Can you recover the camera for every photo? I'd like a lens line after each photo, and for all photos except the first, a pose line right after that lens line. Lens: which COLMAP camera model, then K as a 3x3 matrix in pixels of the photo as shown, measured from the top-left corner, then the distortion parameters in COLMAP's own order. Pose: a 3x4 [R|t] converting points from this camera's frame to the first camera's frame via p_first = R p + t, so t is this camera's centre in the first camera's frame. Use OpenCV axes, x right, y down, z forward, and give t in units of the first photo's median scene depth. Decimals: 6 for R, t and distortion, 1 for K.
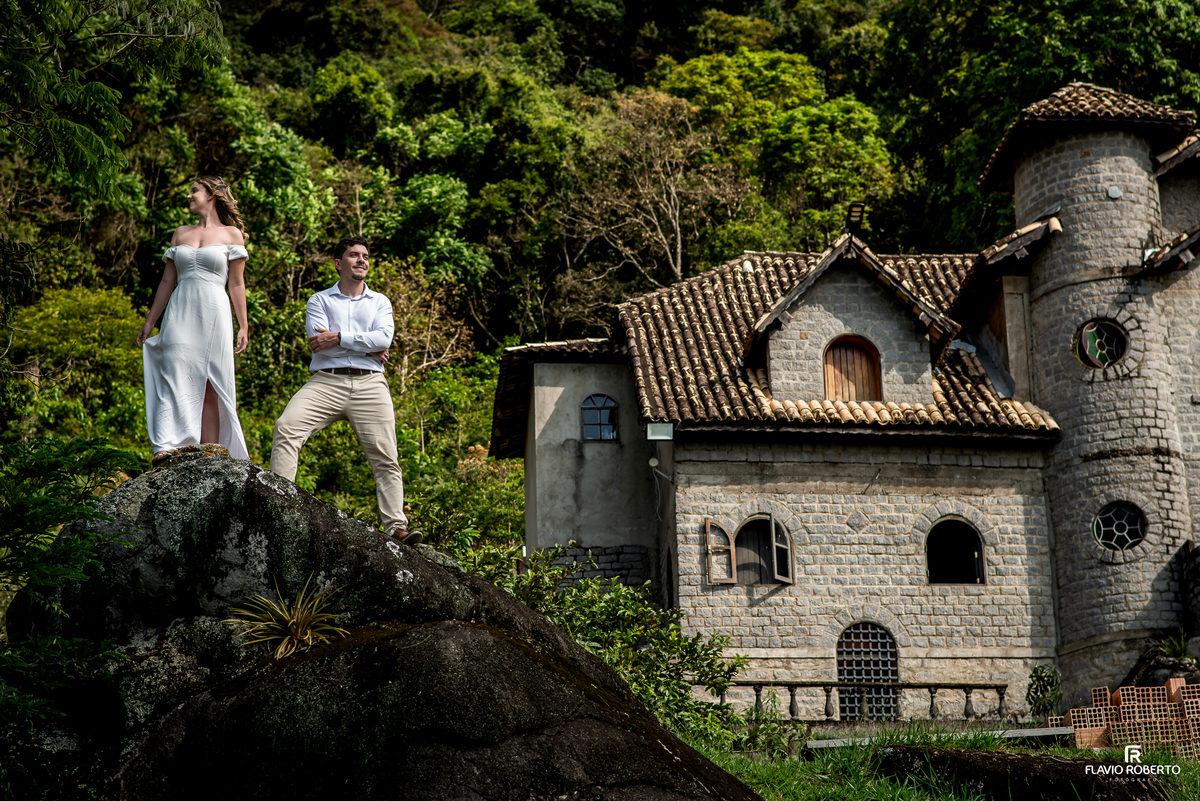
lens RADIAL K [[2890.1, 0, 600.9], [0, 2890.1, 400.1], [0, 0, 1]] dist [-0.052457, 0.000000]
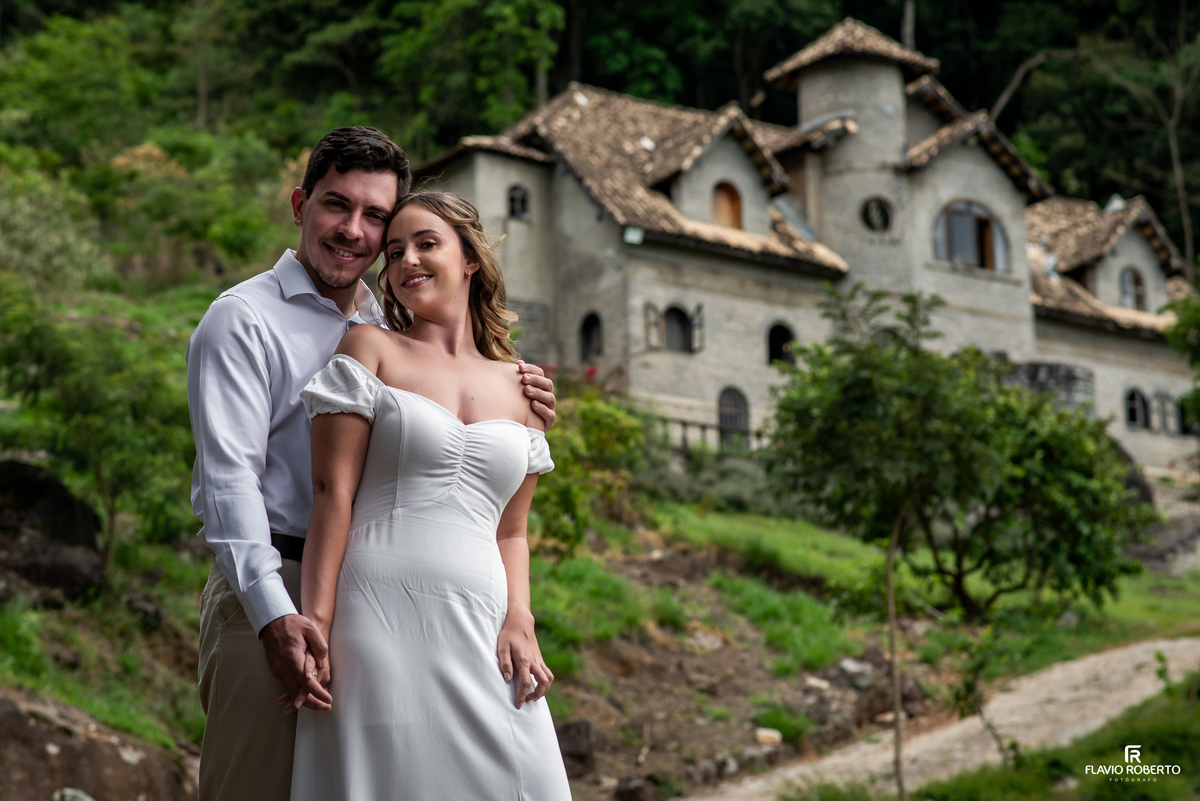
lens RADIAL K [[2890.1, 0, 593.7], [0, 2890.1, 397.6], [0, 0, 1]] dist [-0.052457, 0.000000]
pose [[0.851817, 0.118280, 0.510312, -0.690952], [-0.180074, 0.980924, 0.073223, -0.010413], [-0.491916, -0.154266, 0.856866, -0.195063]]
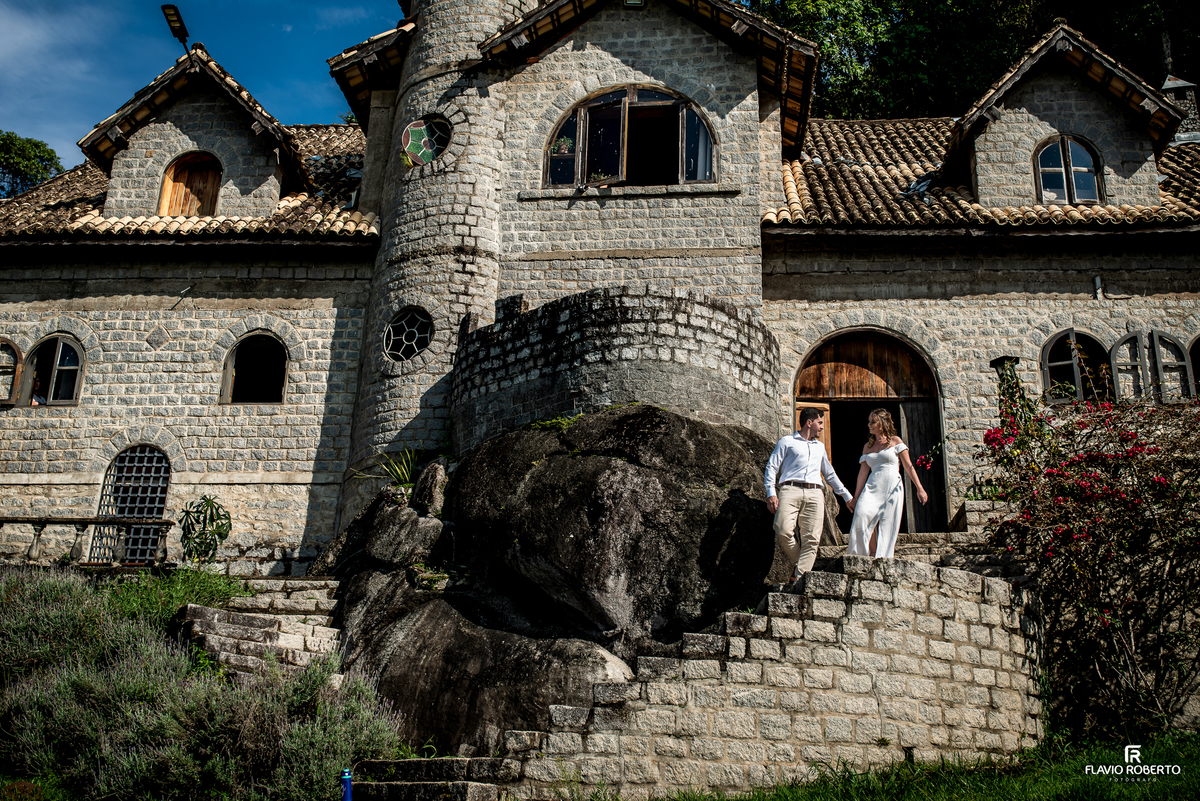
lens RADIAL K [[1191.3, 0, 596.2], [0, 1191.3, 373.8], [0, 0, 1]] dist [-0.004056, 0.000000]
pose [[0.980782, -0.017852, -0.194291, 0.302961], [0.018977, 0.999812, 0.003933, 0.054782], [0.194184, -0.007545, 0.980936, 0.647827]]
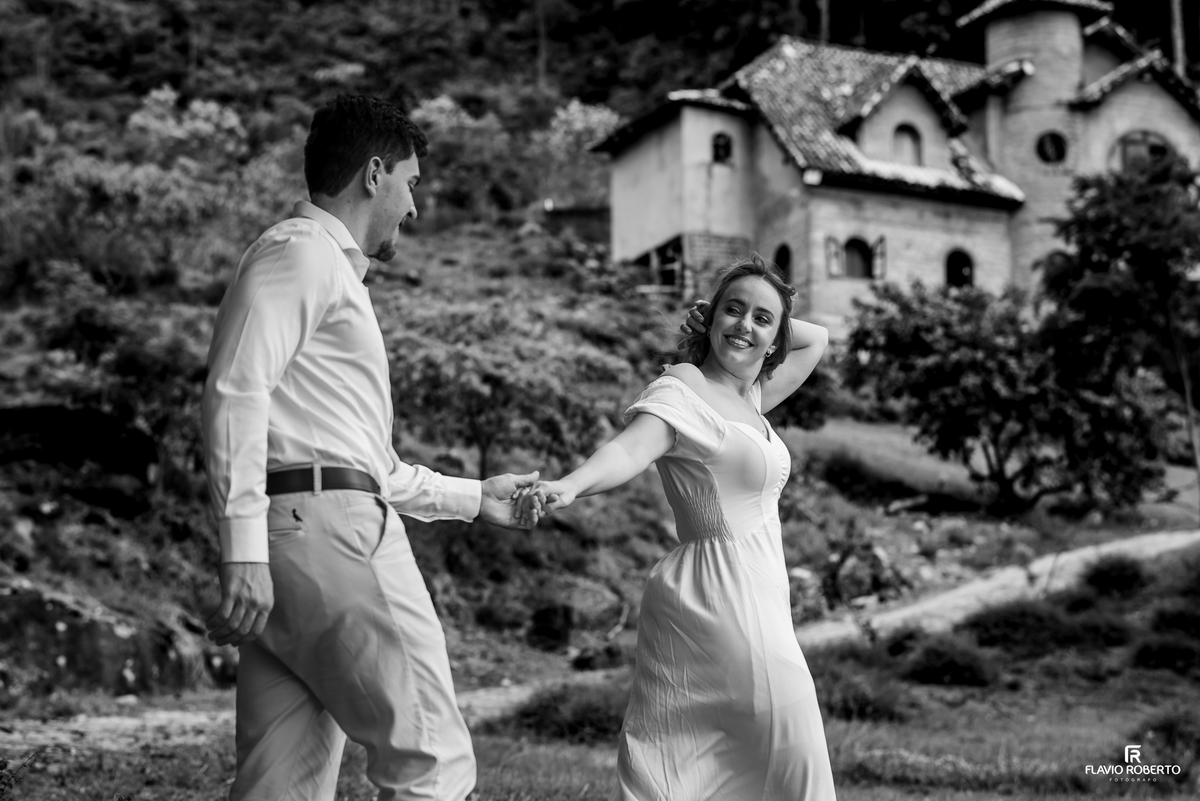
lens RADIAL K [[2890.1, 0, 595.1], [0, 2890.1, 398.5], [0, 0, 1]] dist [-0.052457, 0.000000]
pose [[0.931339, 0.082999, 0.354568, -0.629040], [-0.140313, 0.980289, 0.139086, -0.071611], [-0.336035, -0.179287, 0.924628, -0.428109]]
